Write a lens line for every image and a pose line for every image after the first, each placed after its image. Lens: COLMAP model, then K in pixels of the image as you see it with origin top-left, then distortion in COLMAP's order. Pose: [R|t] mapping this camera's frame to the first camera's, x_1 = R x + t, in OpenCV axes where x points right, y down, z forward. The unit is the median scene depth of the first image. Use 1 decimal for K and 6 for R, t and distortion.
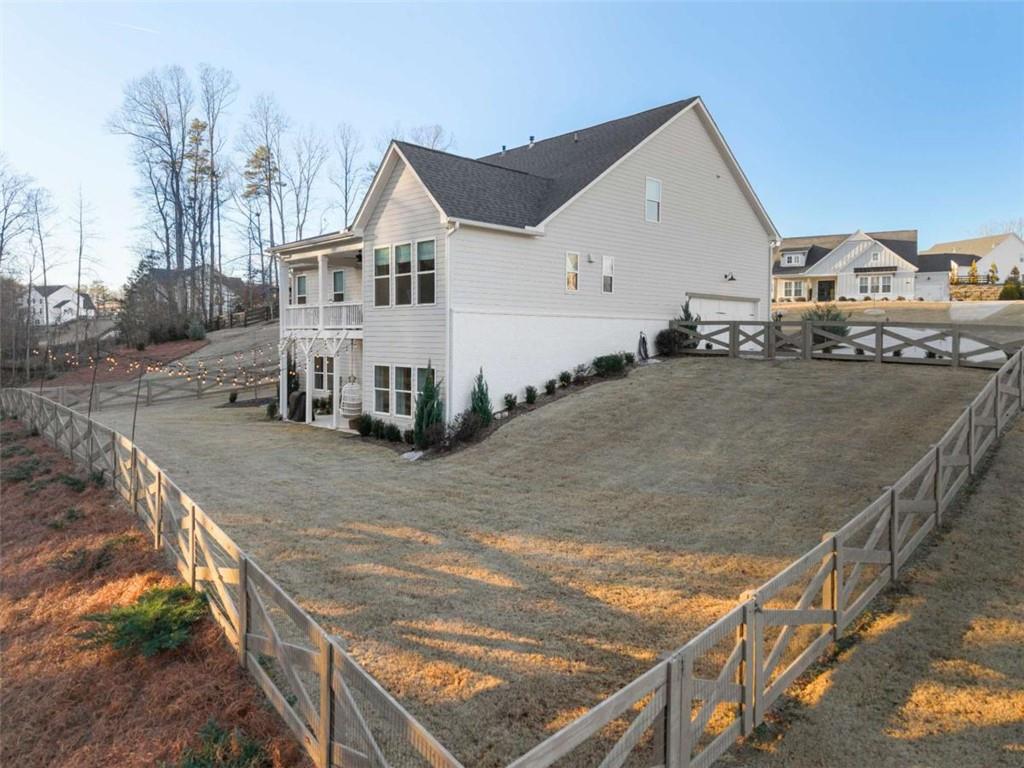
lens RADIAL K [[716.7, 0, 513.0], [0, 716.7, 364.6], [0, 0, 1]] dist [0.011765, -0.001698]
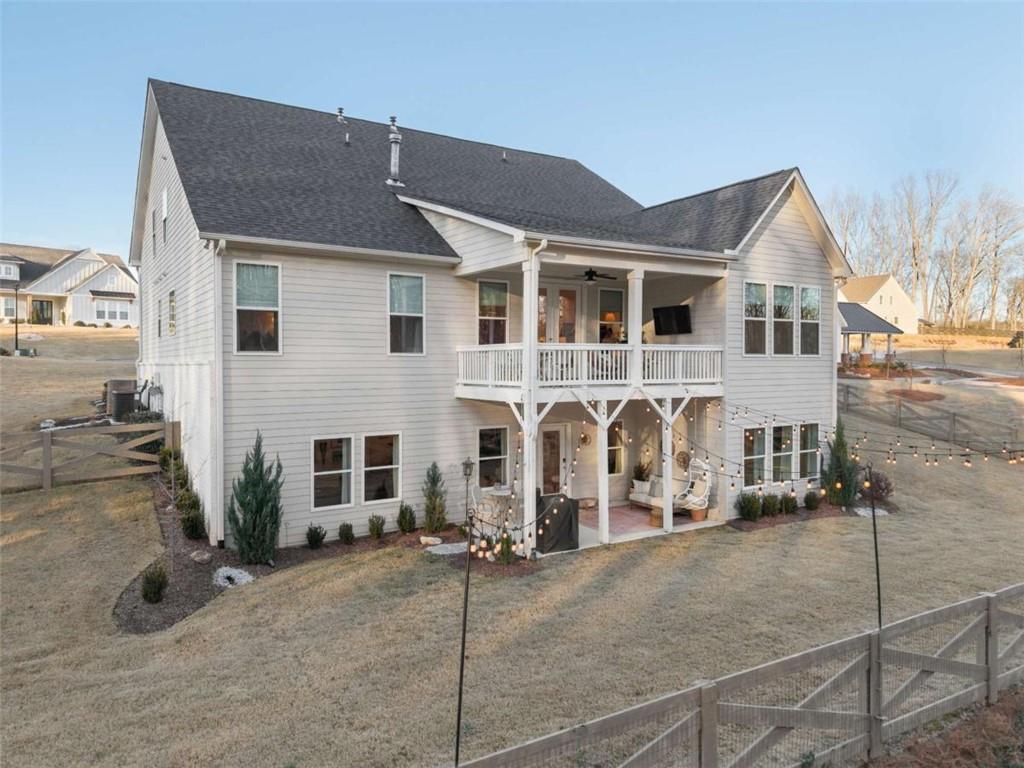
lens RADIAL K [[716.7, 0, 513.0], [0, 716.7, 364.6], [0, 0, 1]] dist [0.011765, -0.001698]
pose [[0.190078, -0.010718, 0.981710, -0.937617], [0.039942, 0.999197, 0.003176, -0.075936], [-0.980956, 0.038607, 0.190354, 1.013496]]
